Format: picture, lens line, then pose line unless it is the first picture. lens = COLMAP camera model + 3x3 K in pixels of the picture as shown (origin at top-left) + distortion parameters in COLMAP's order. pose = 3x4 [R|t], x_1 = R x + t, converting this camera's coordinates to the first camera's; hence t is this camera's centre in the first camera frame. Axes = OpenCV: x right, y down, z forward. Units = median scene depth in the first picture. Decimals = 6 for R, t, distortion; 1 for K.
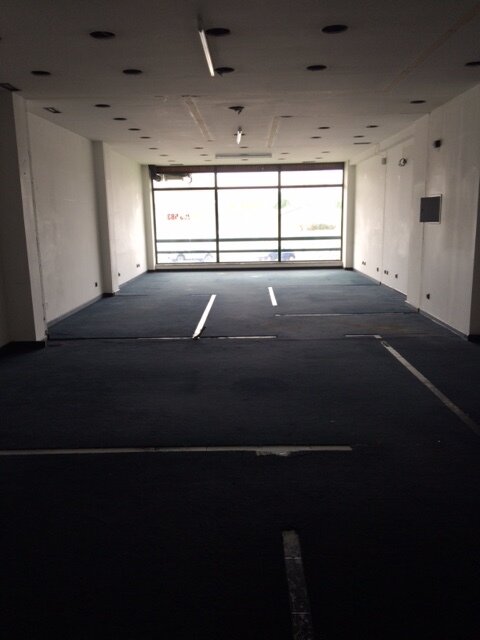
lens RADIAL K [[539.4, 0, 240.0], [0, 539.4, 320.0], [0, 0, 1]] dist [0.111326, -0.175471]
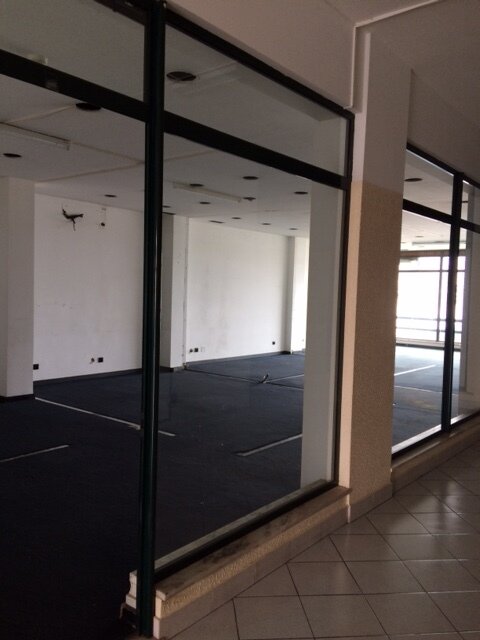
lens RADIAL K [[539.4, 0, 240.0], [0, 539.4, 320.0], [0, 0, 1]] dist [0.111326, -0.175471]
pose [[0.784692, 0.076765, -0.615114, 0.311624], [-0.160839, 0.983532, -0.082437, 0.000131], [0.598656, 0.163622, 0.784117, -0.045645]]
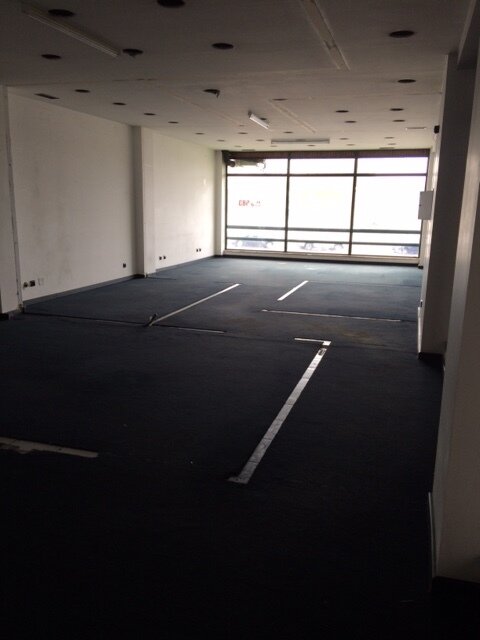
lens RADIAL K [[539.4, 0, 240.0], [0, 539.4, 320.0], [0, 0, 1]] dist [0.111326, -0.175471]
pose [[0.958532, 0.096305, -0.268219, 0.159989], [-0.089834, 0.995294, 0.036324, -0.012631], [0.270455, -0.010723, 0.962673, 0.039509]]
